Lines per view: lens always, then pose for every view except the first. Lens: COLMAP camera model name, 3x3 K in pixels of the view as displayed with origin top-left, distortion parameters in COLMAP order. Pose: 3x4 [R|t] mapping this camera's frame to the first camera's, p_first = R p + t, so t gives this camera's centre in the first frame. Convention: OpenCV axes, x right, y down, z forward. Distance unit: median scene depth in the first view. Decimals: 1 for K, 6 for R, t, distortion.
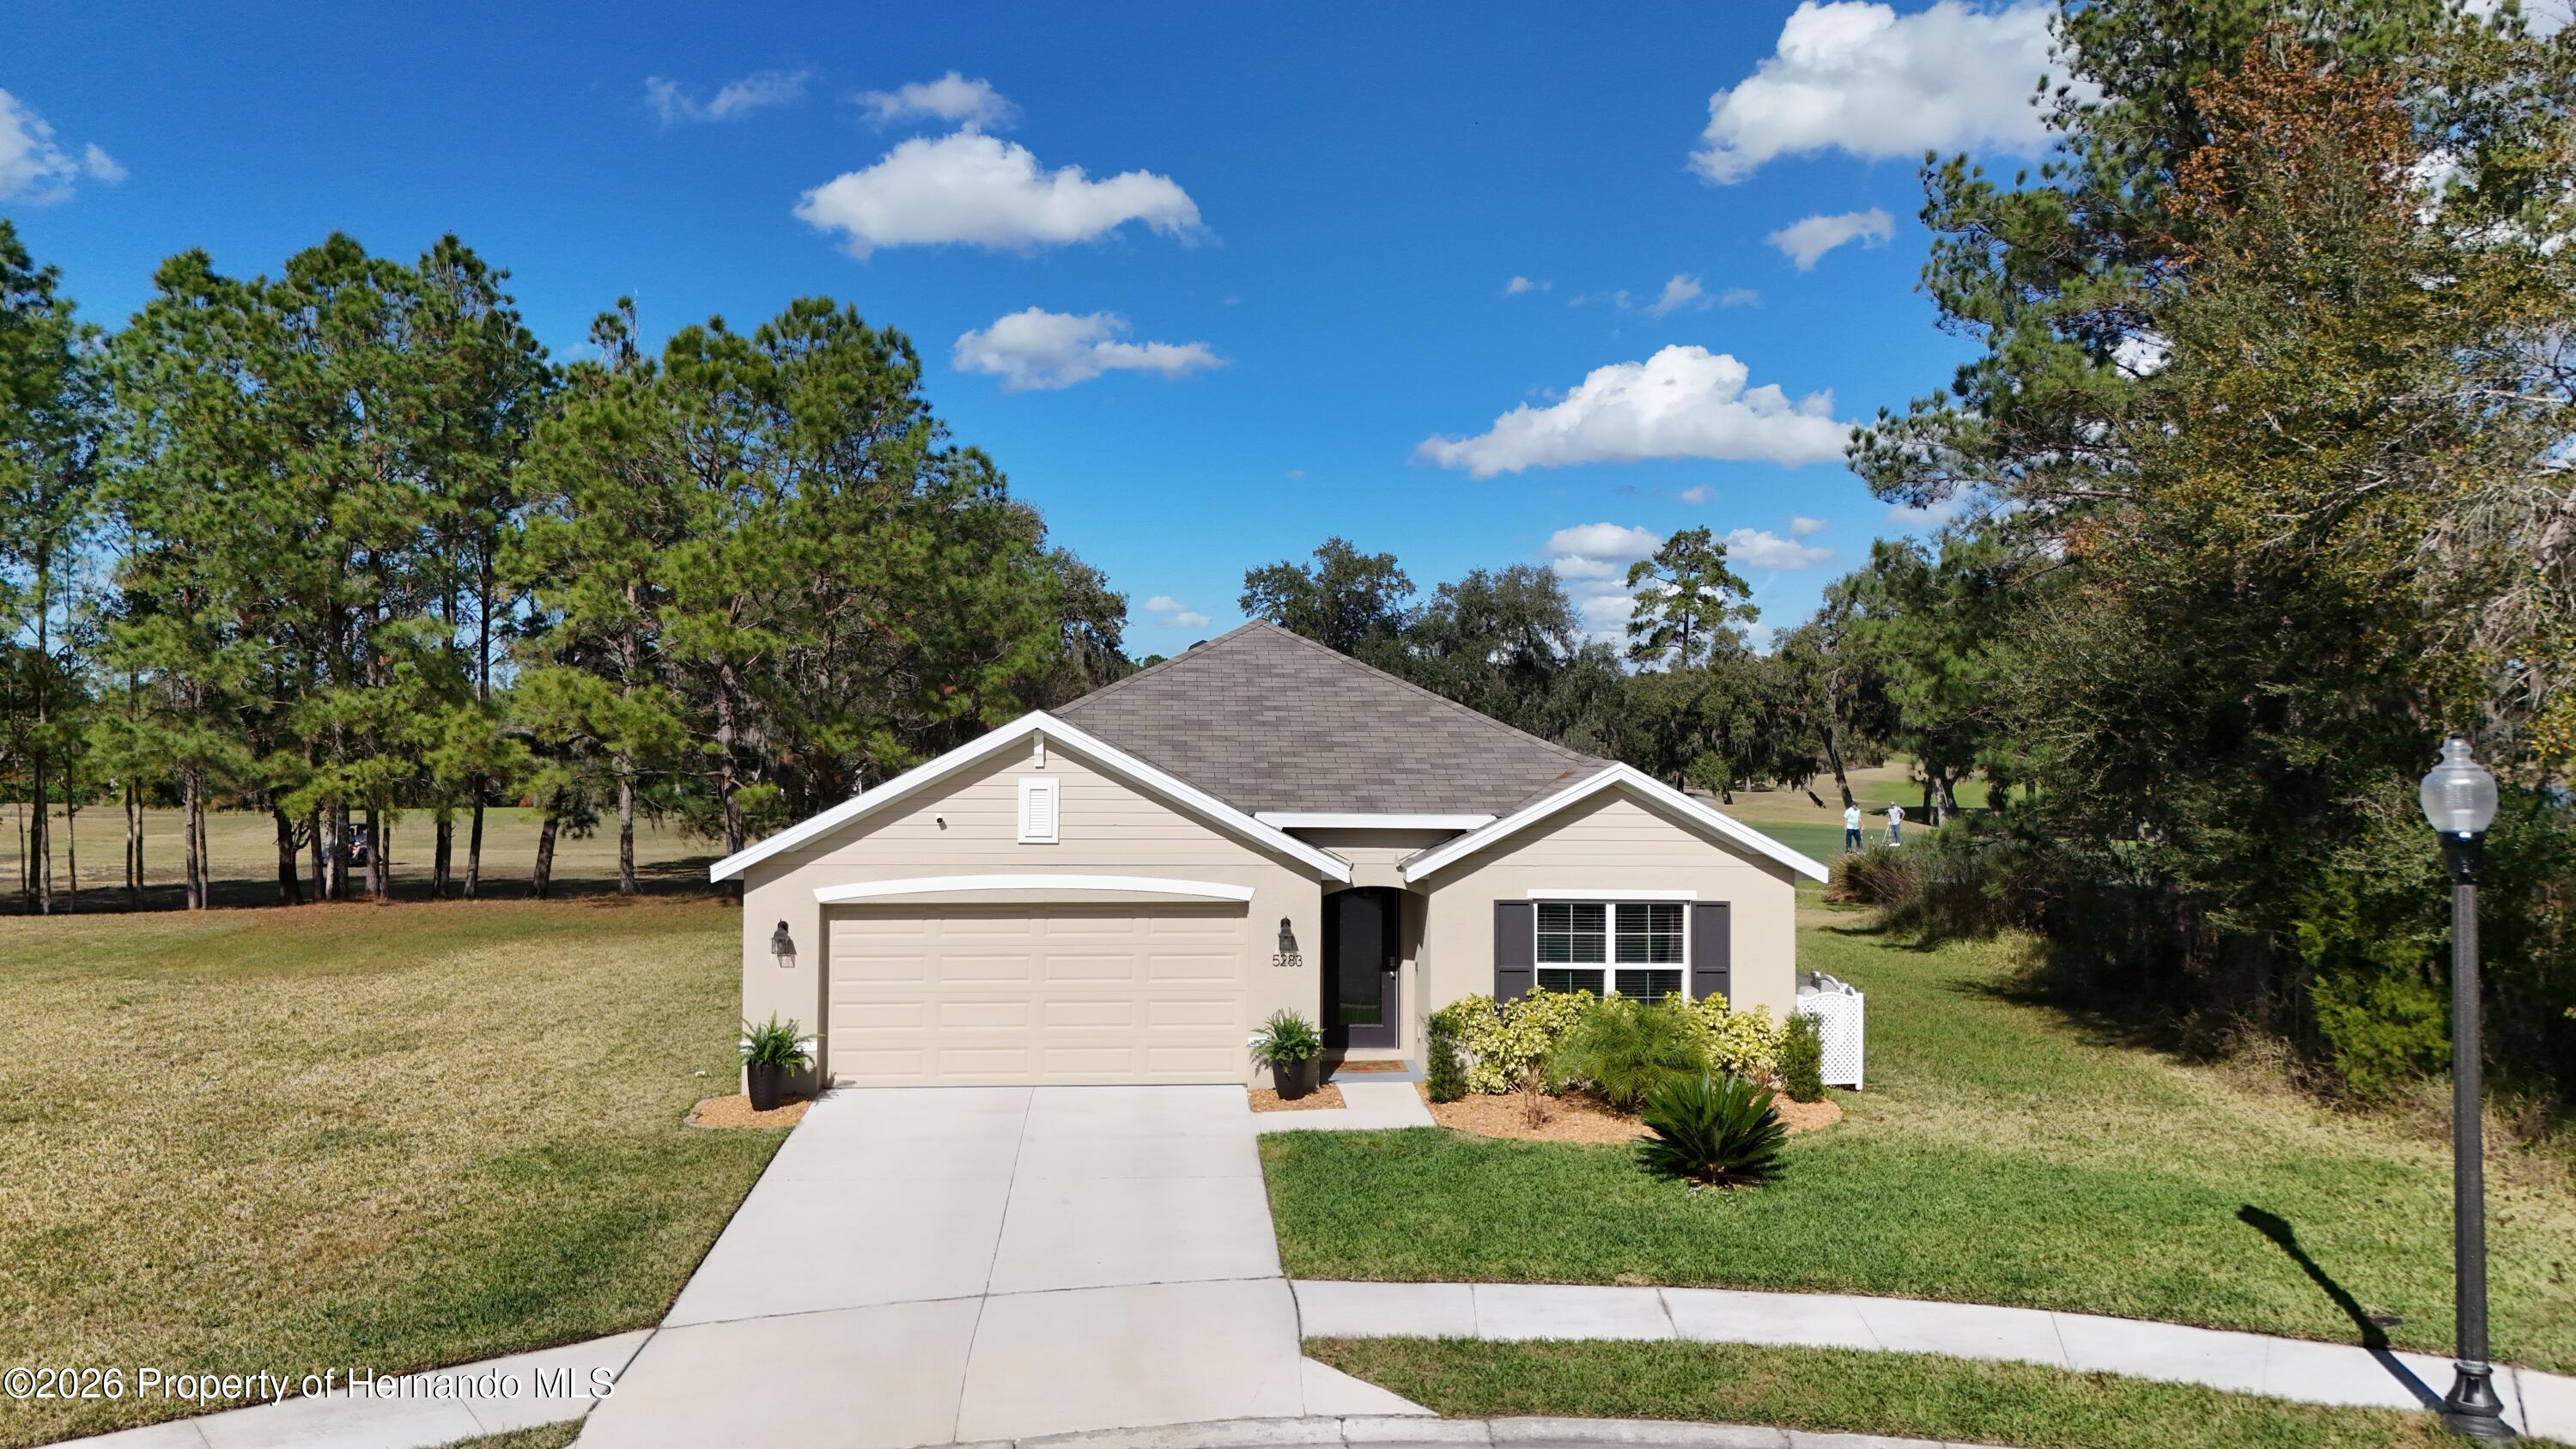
lens RADIAL K [[1873.8, 0, 1283.9], [0, 1873.8, 725.9], [0, 0, 1]] dist [0.065049, -0.061658]
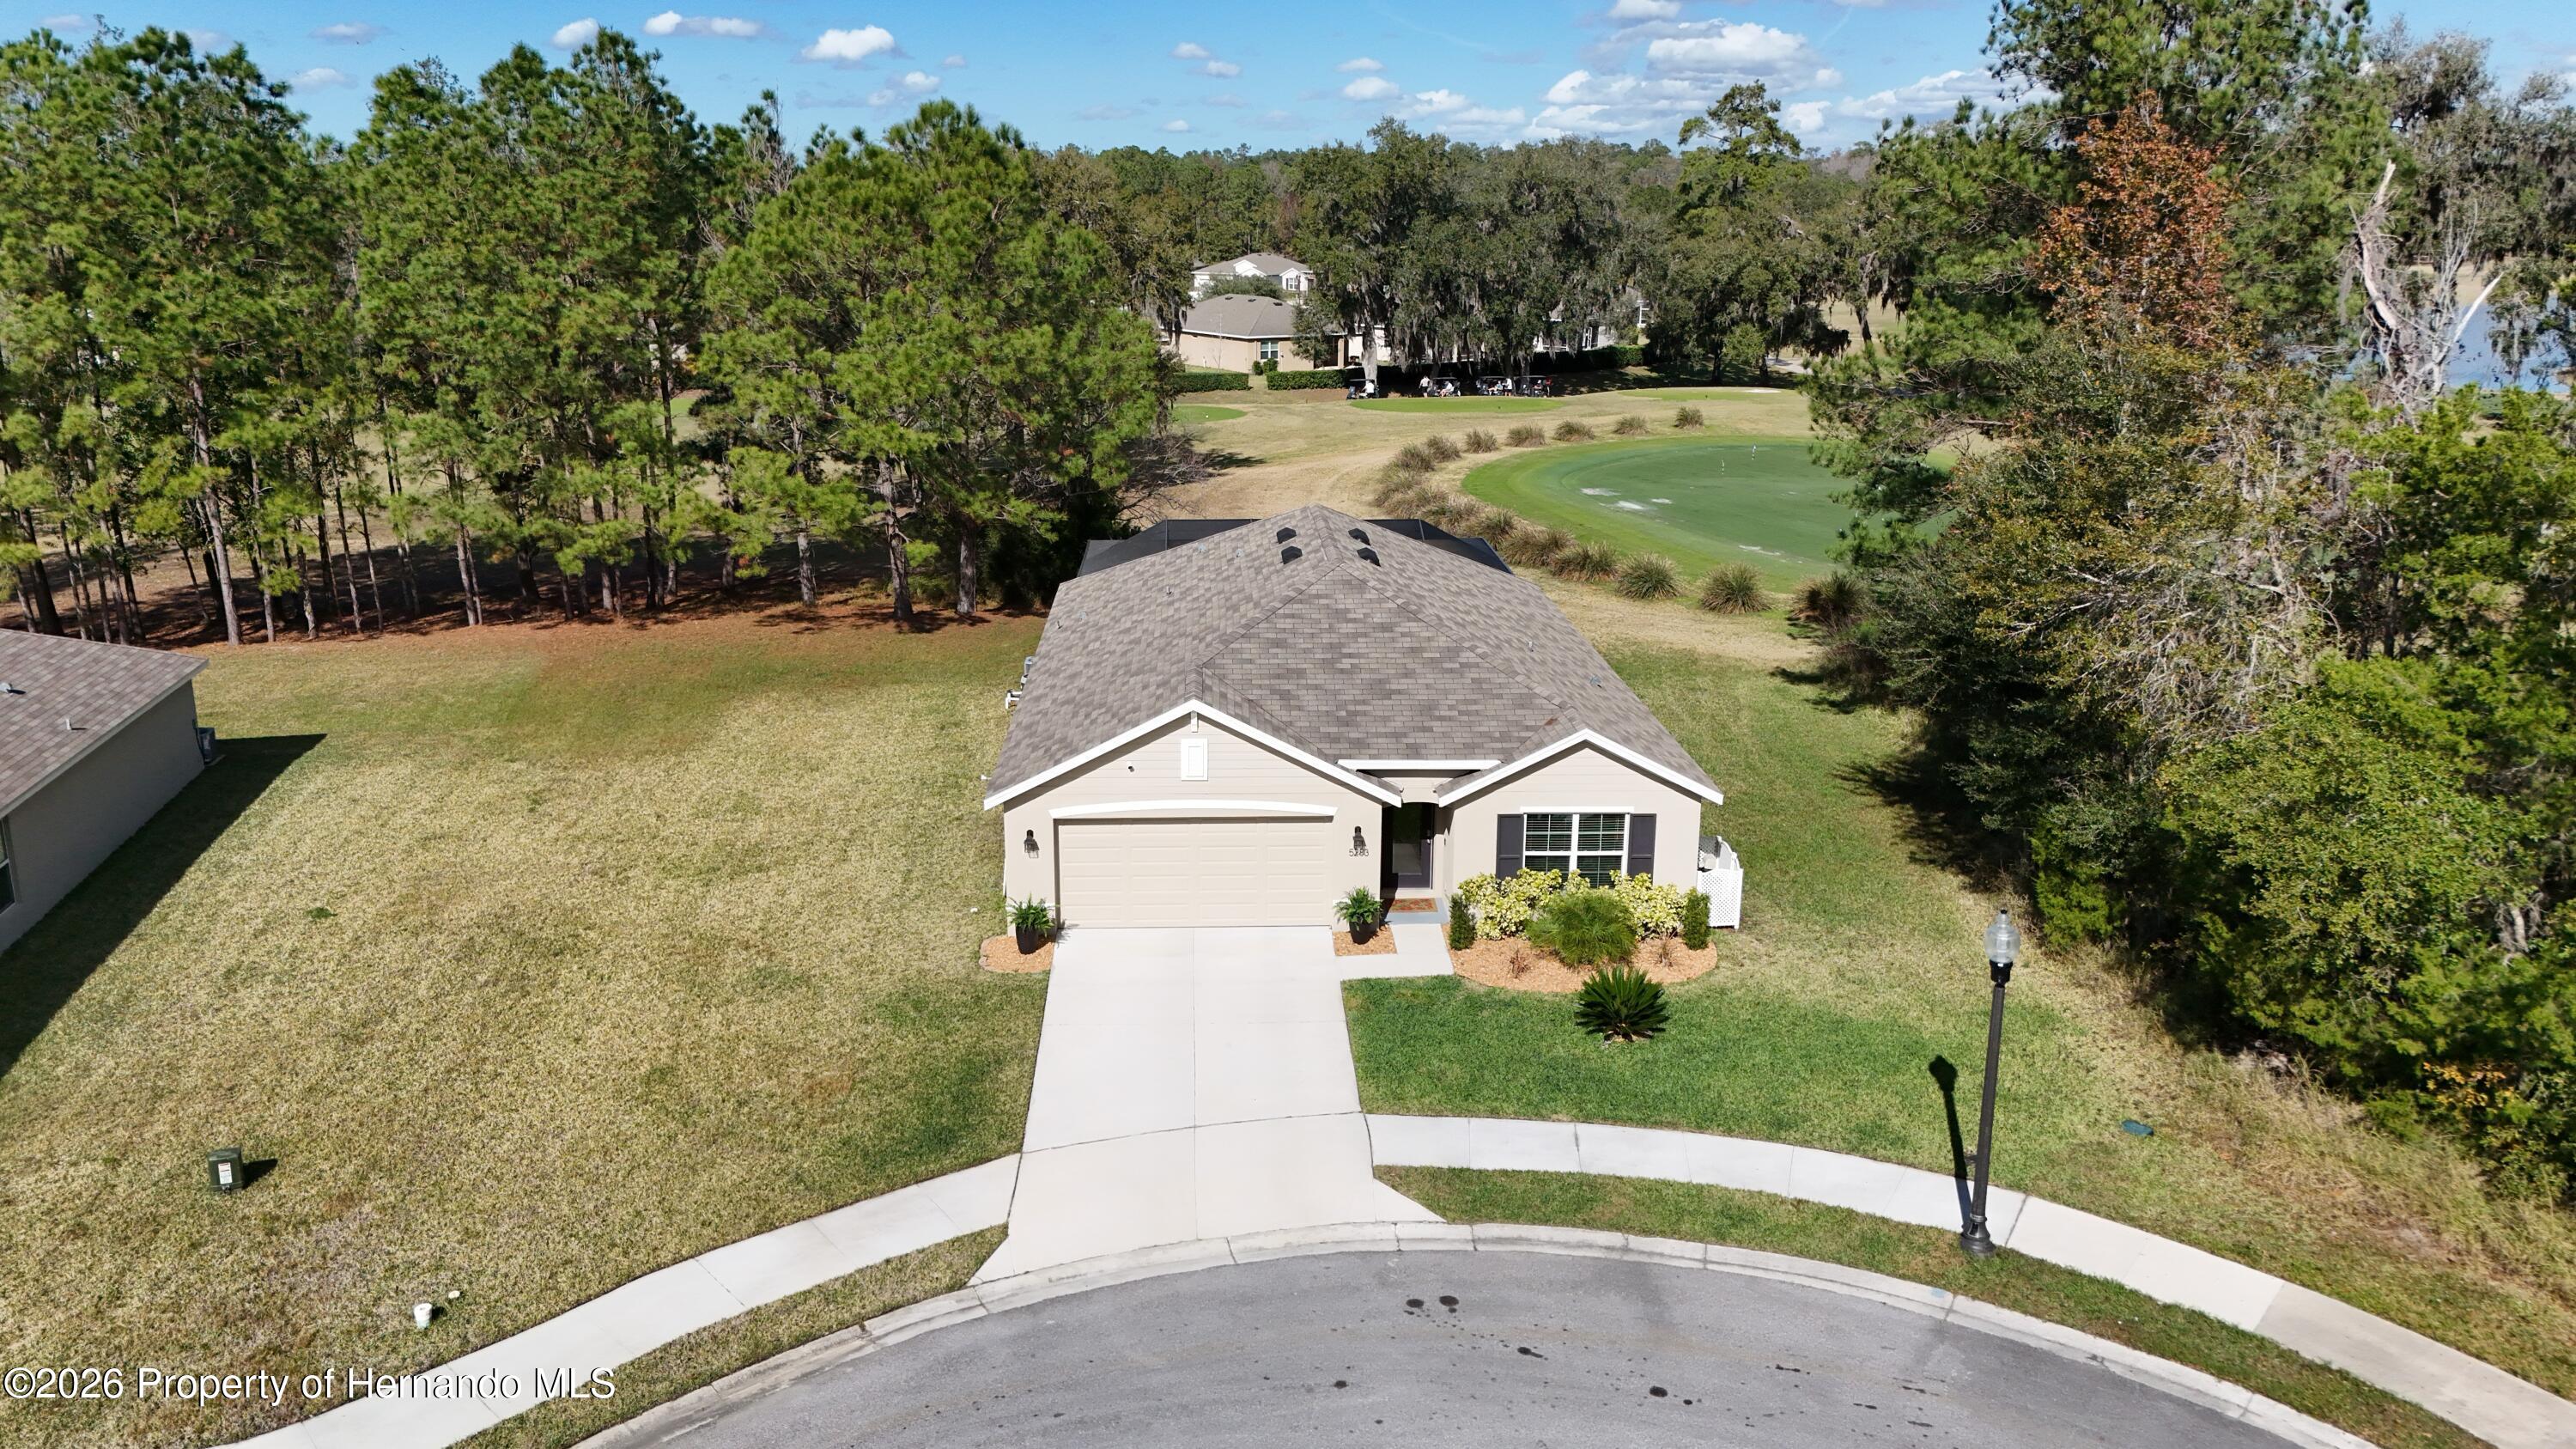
lens RADIAL K [[1873.8, 0, 1272.9], [0, 1873.8, 713.9], [0, 0, 1]] dist [0.065049, -0.061658]
pose [[0.999556, 0.003012, -0.029630, -0.023084], [0.005178, 0.962145, 0.272491, -0.392519], [0.029329, -0.272523, 0.961702, -0.422732]]
